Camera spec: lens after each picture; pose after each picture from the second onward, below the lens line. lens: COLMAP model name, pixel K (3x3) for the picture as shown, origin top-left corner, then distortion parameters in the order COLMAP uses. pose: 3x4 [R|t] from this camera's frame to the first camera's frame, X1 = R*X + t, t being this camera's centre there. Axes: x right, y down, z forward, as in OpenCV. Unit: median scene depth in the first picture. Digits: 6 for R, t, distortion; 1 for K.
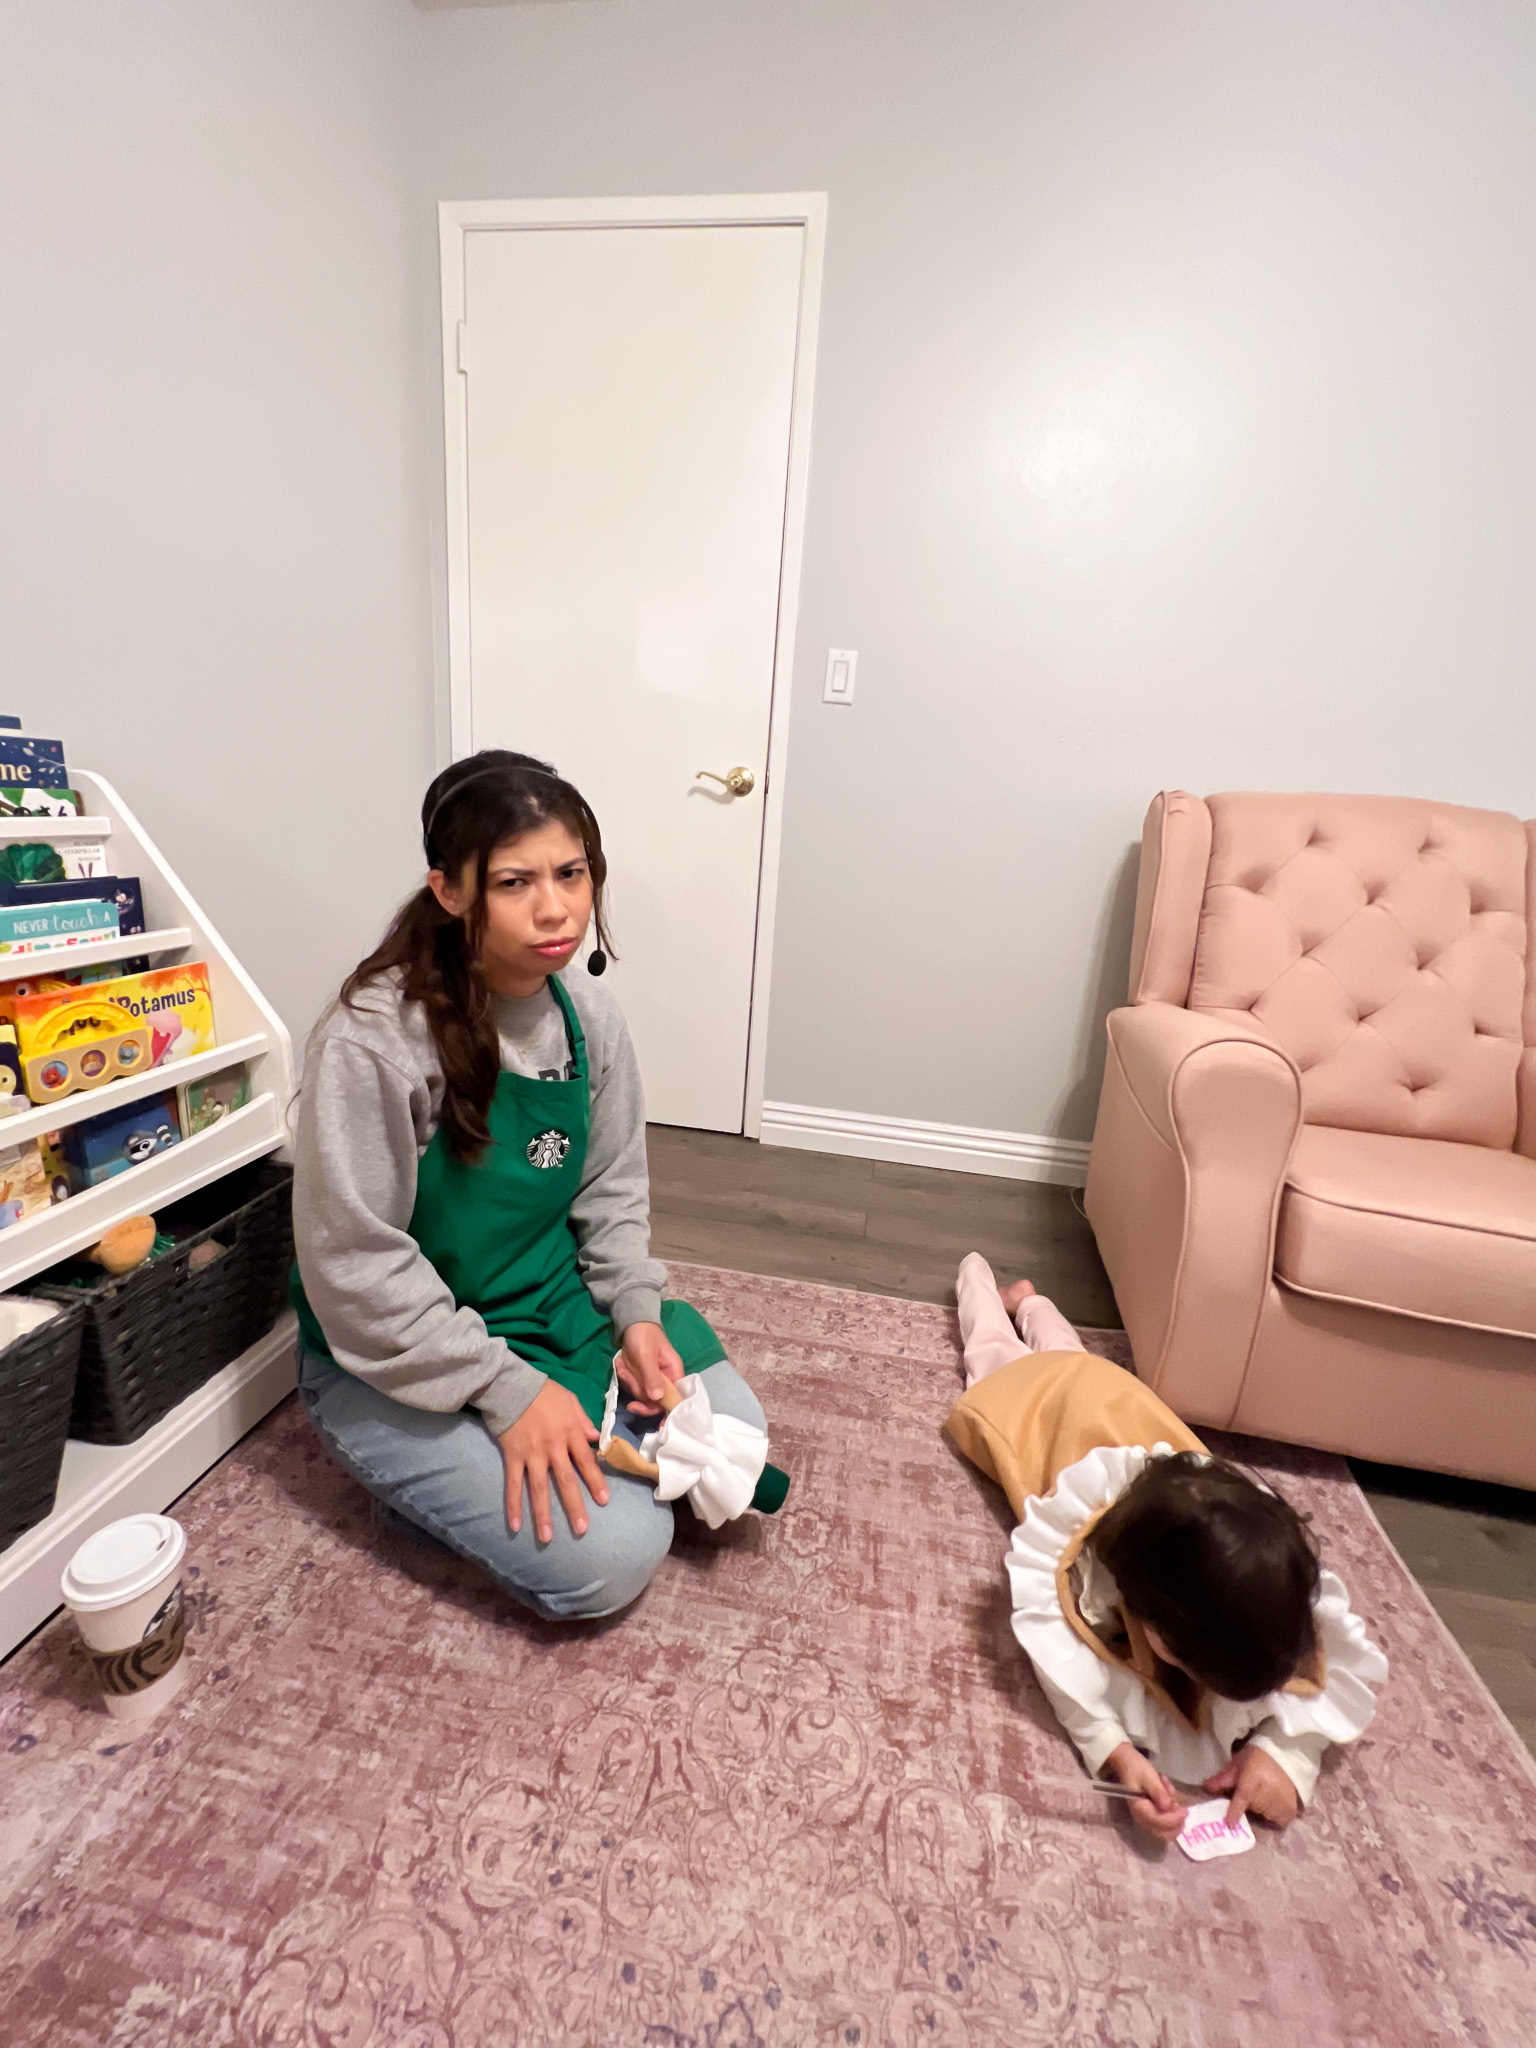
lens RADIAL K [[823.2, 0, 773.8], [0, 823.2, 1019.7], [0, 0, 1]] dist [-0.004123, 0.001557]
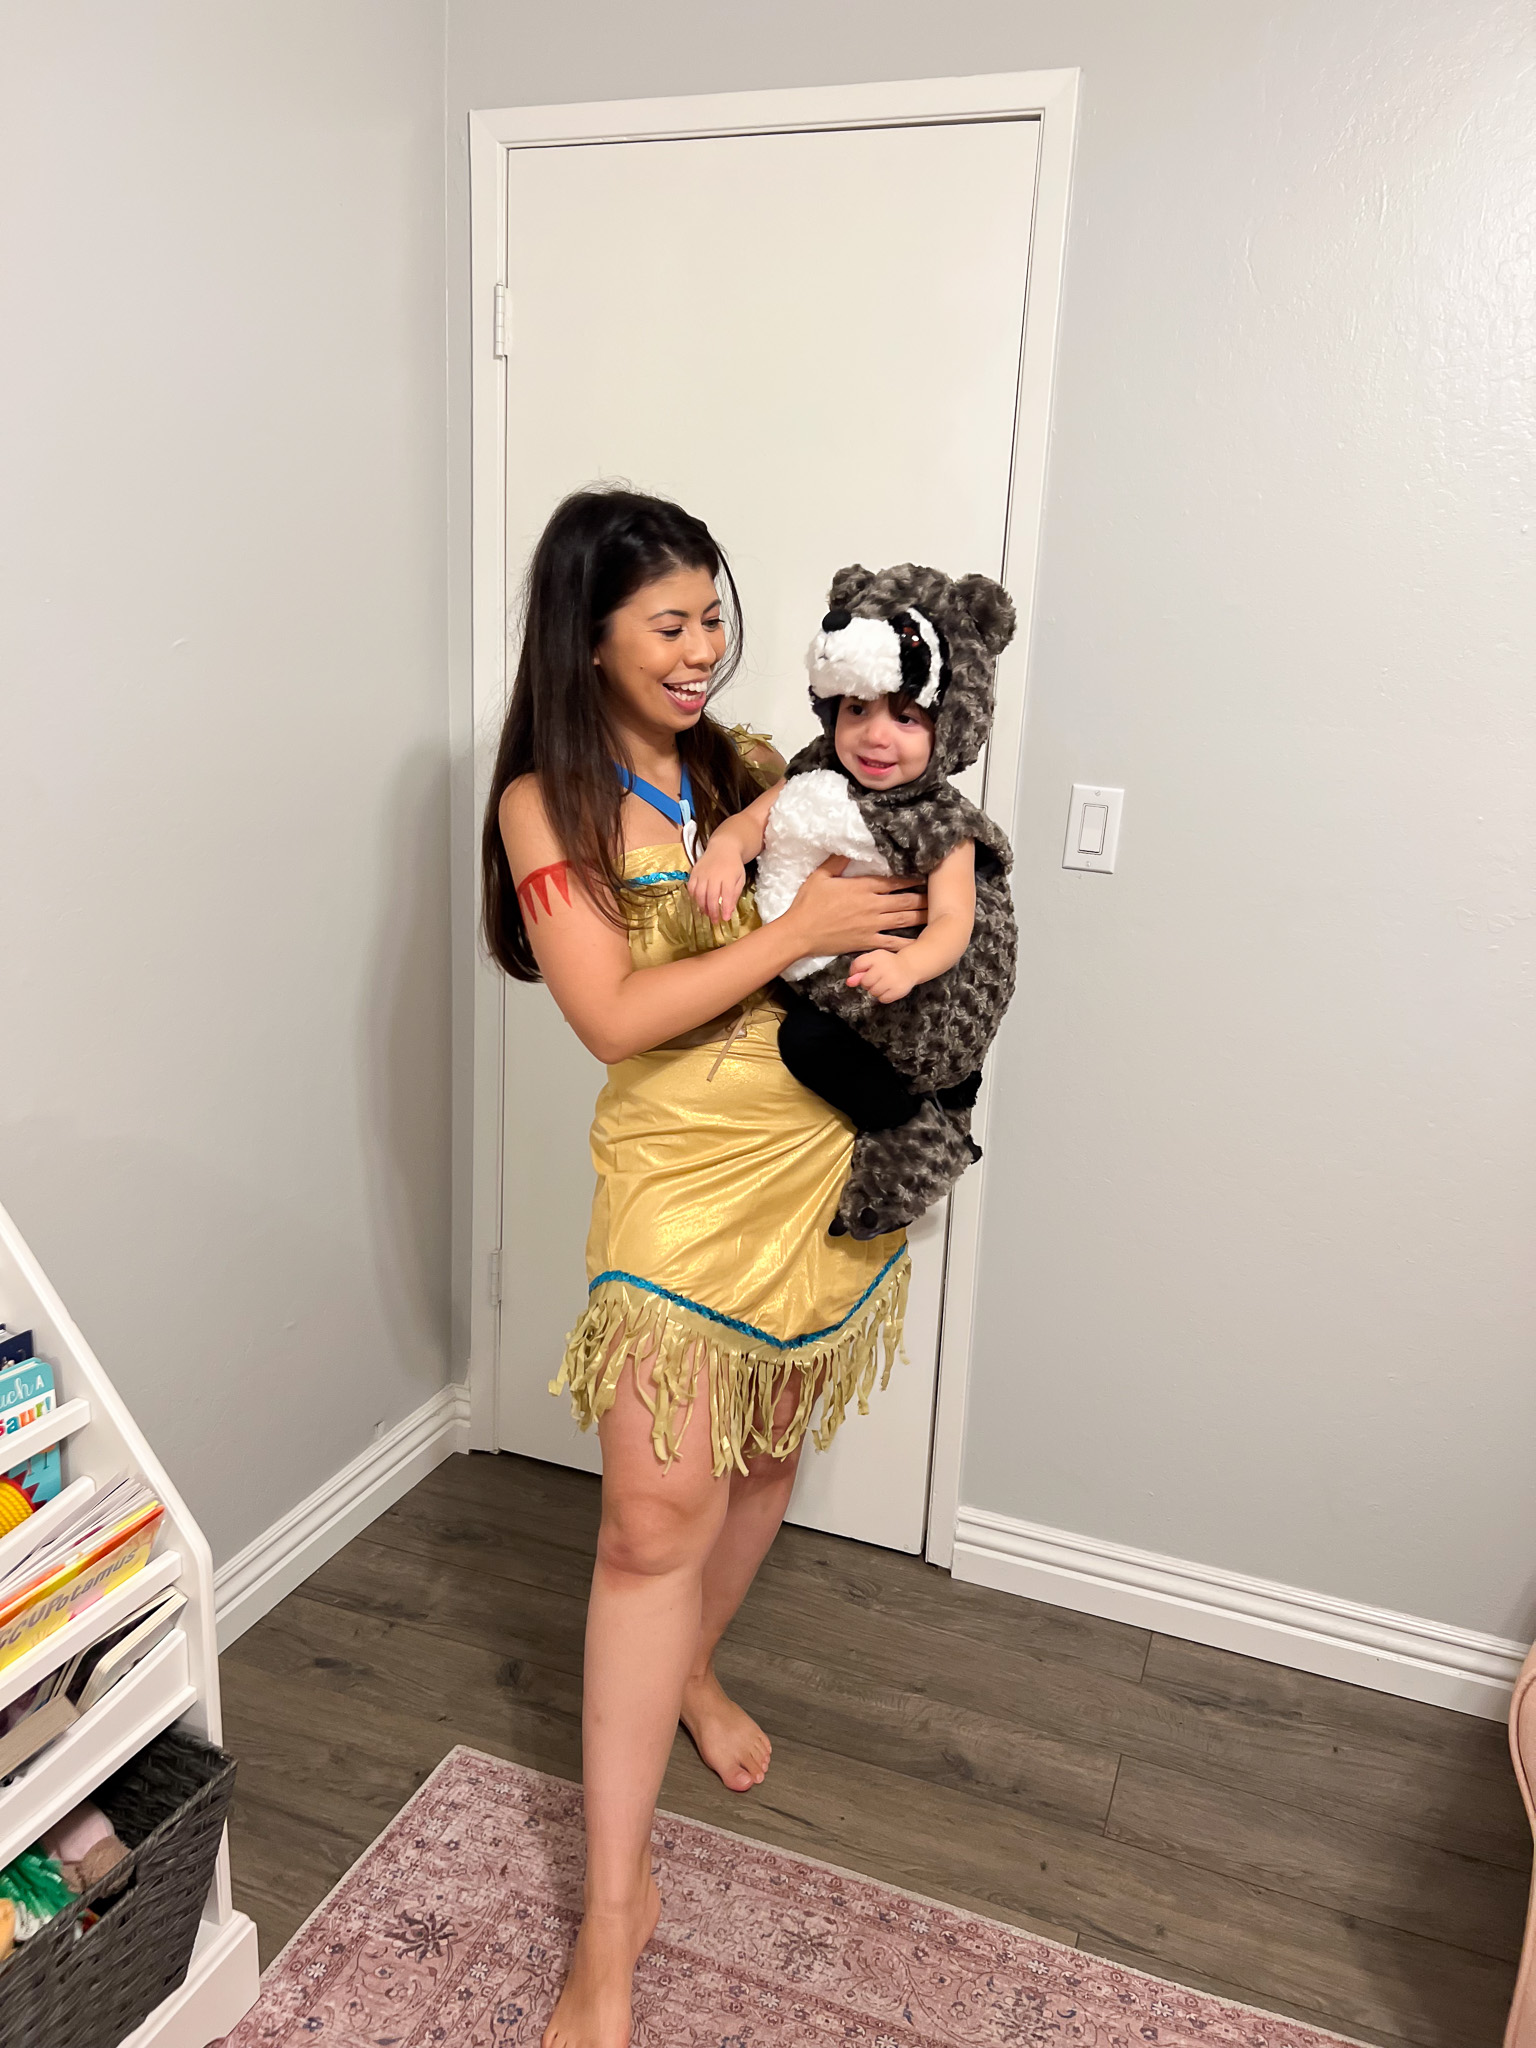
lens RADIAL K [[1536.6, 0, 778.5], [0, 1536.6, 1025.0], [0, 0, 1]] dist [0.056251, -0.075986]
pose [[0.980067, 0.022760, -0.197360, 0.150395], [-0.027293, 0.999422, -0.020275, -0.462915], [0.196785, 0.025257, 0.980121, -0.226912]]
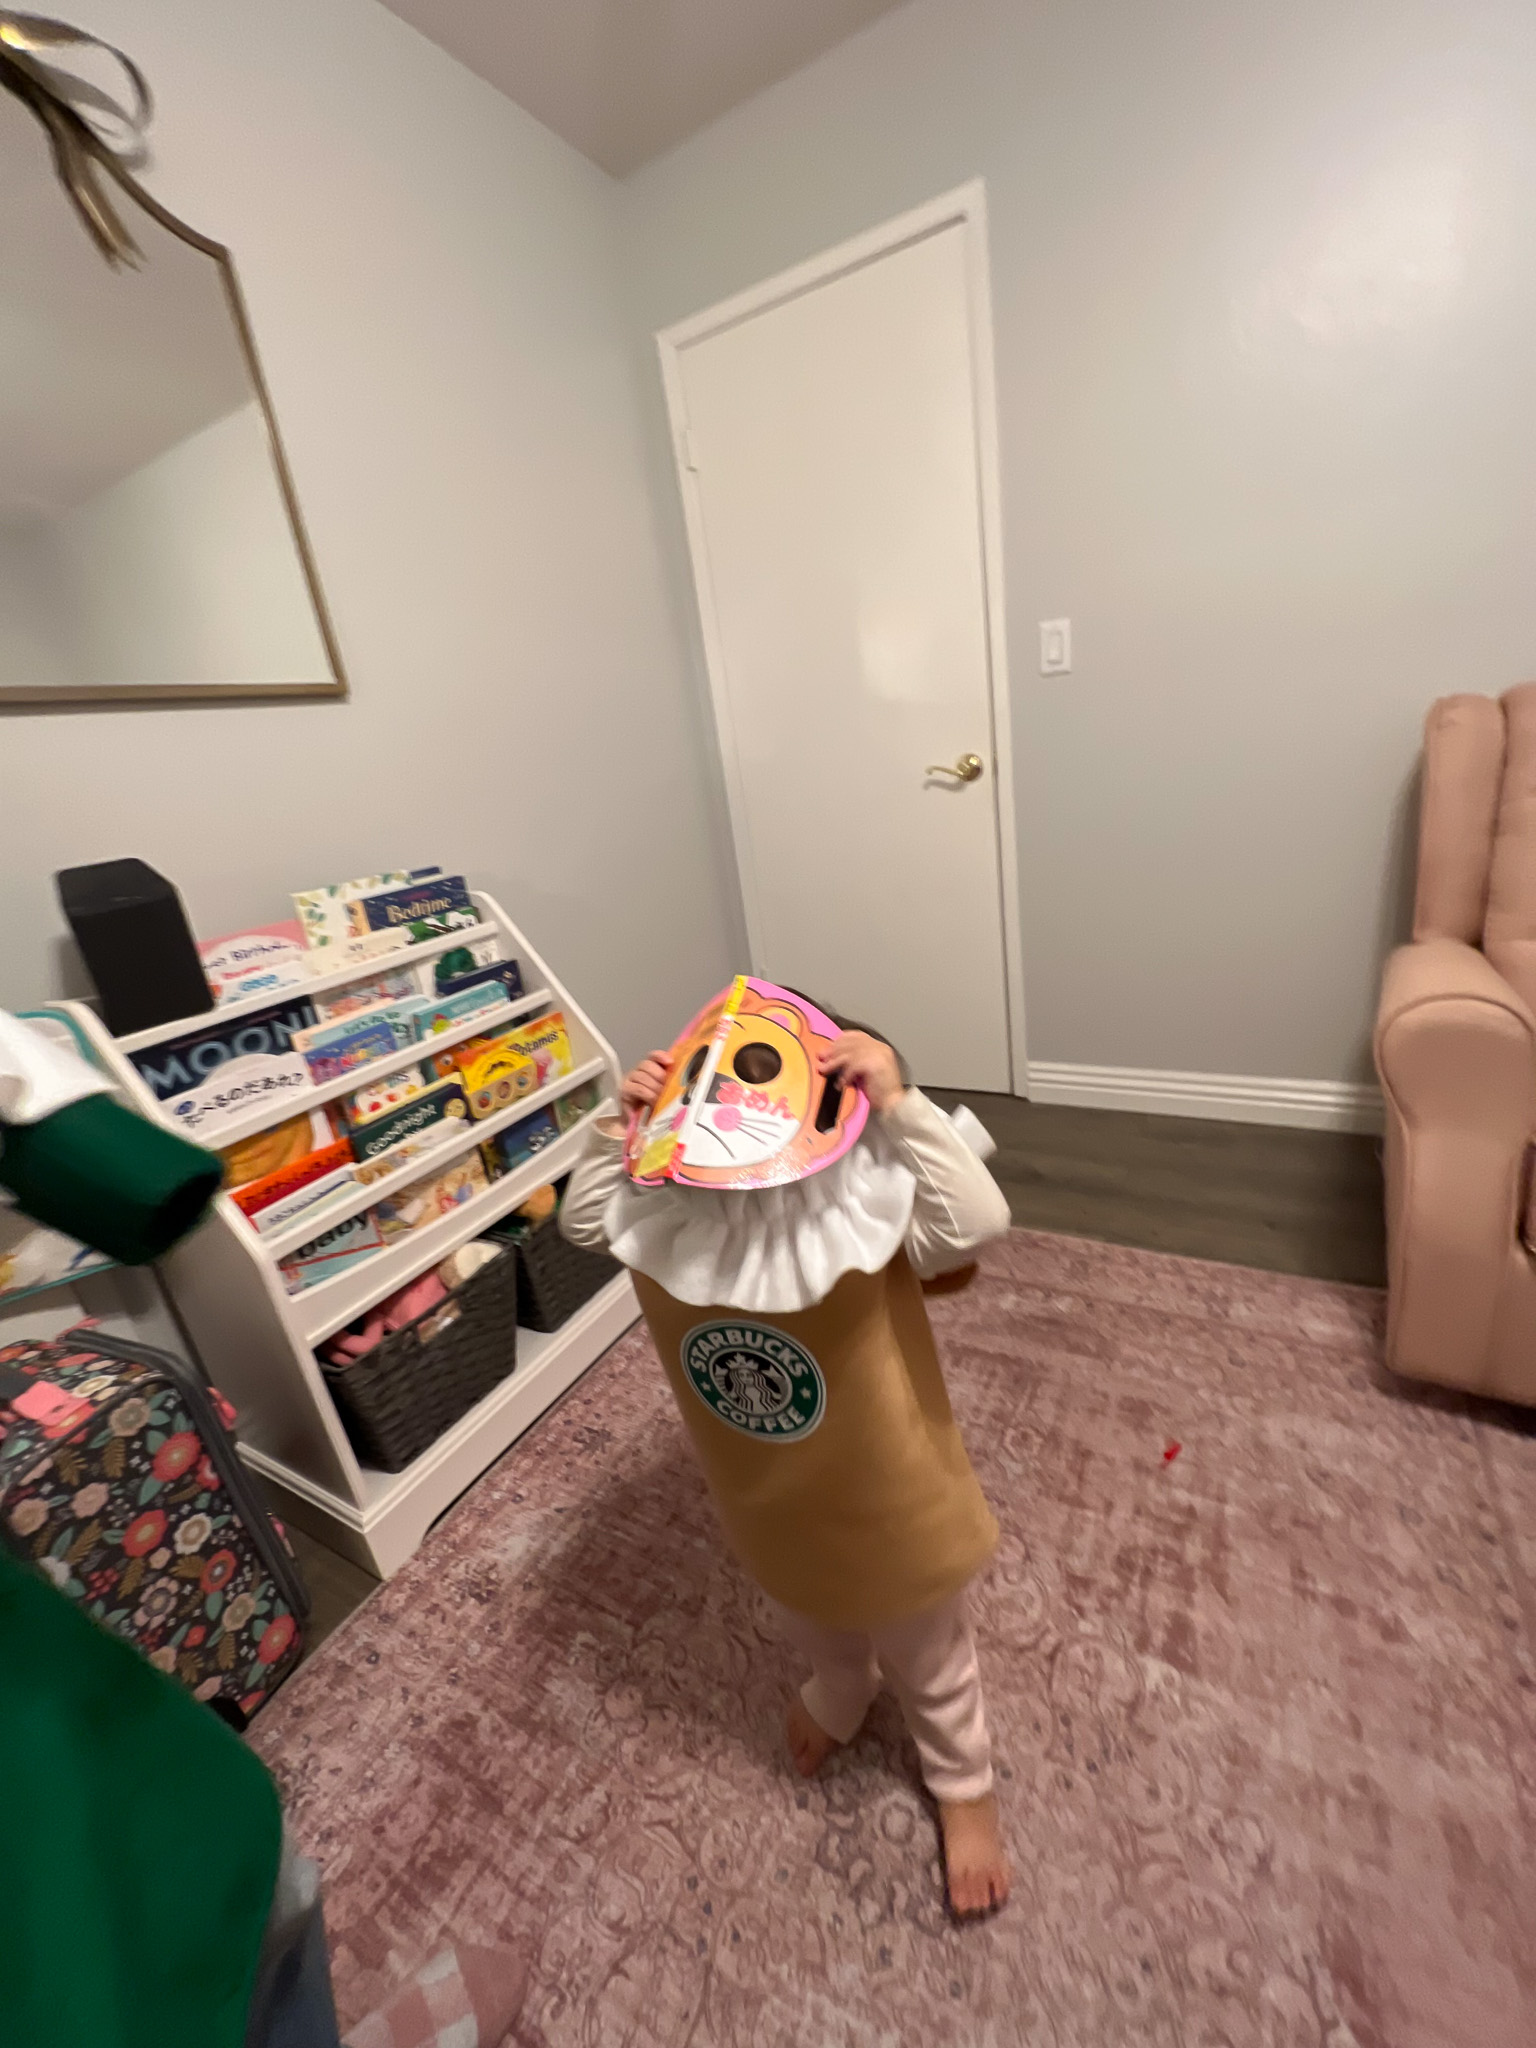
lens RADIAL K [[823.2, 0, 772.2], [0, 823.2, 1020.7], [0, 0, 1]] dist [-0.004123, 0.001557]
pose [[0.914129, -0.082424, -0.396956, 0.237448], [0.110565, 0.992685, 0.048493, -0.088821], [0.390056, -0.088218, 0.916556, -0.194195]]
